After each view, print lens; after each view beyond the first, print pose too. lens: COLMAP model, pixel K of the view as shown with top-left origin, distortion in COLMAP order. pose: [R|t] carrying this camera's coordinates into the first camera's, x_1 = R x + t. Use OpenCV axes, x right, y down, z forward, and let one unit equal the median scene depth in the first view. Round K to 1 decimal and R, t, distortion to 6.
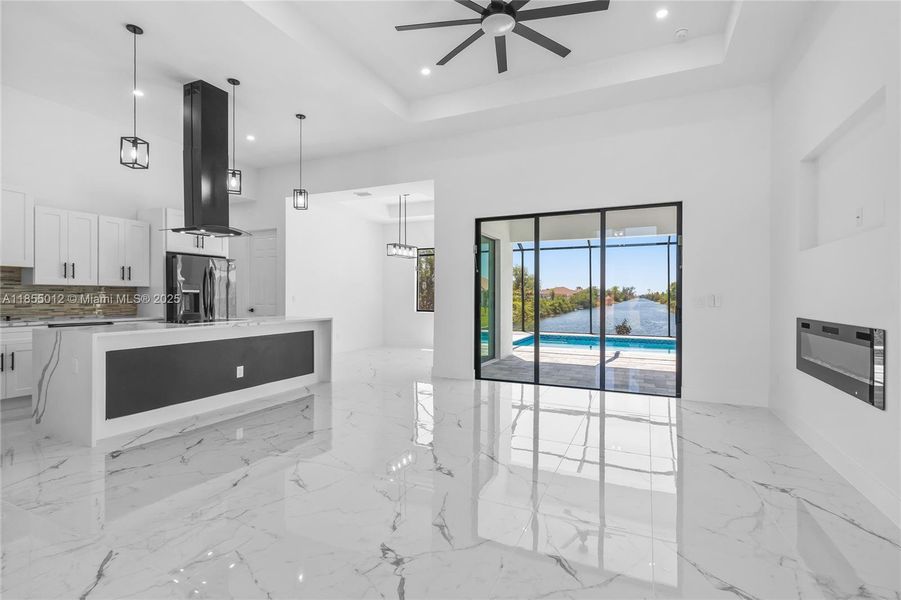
lens RADIAL K [[423.6, 0, 456.8], [0, 423.6, 296.7], [0, 0, 1]] dist [0.000538, -0.000524]
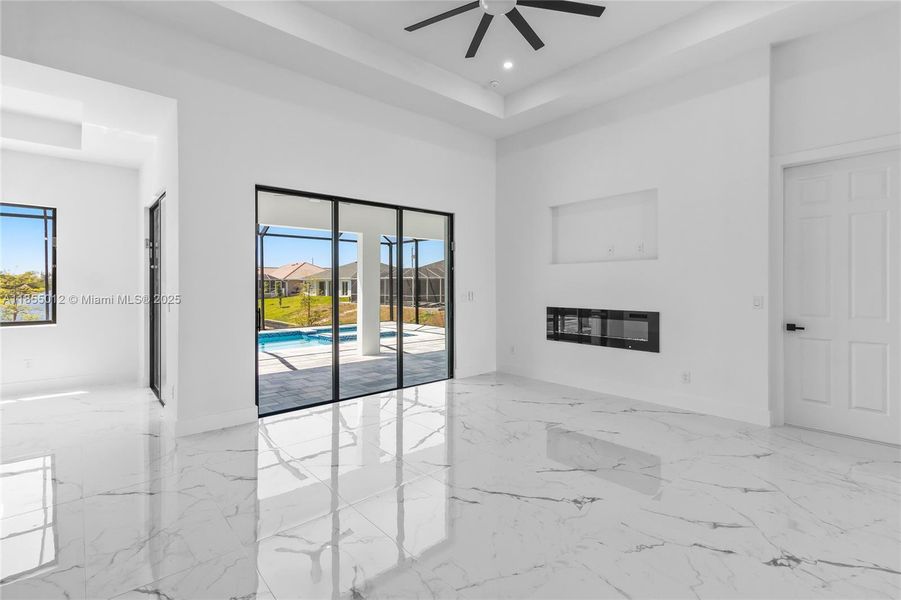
lens RADIAL K [[414.6, 0, 461.9], [0, 414.6, 300.8], [0, 0, 1]] dist [-0.002058, -0.000538]
pose [[0.396554, -0.040921, 0.917099, -0.514612], [0.010465, 0.999143, 0.040057, -0.026628], [-0.917952, -0.006287, 0.396642, 0.500910]]
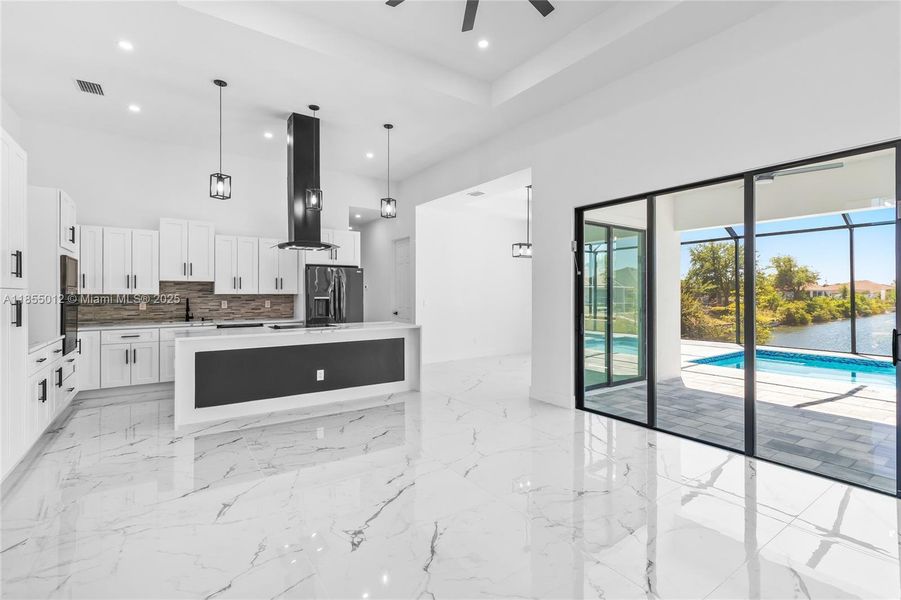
lens RADIAL K [[420.4, 0, 456.1], [0, 420.4, 290.4], [0, 0, 1]] dist [0.001731, 0.000147]
pose [[0.860192, -0.007373, -0.509916, 0.298792], [0.002822, 0.999949, -0.009697, -0.023851], [0.509962, 0.006902, 0.860169, 0.233133]]
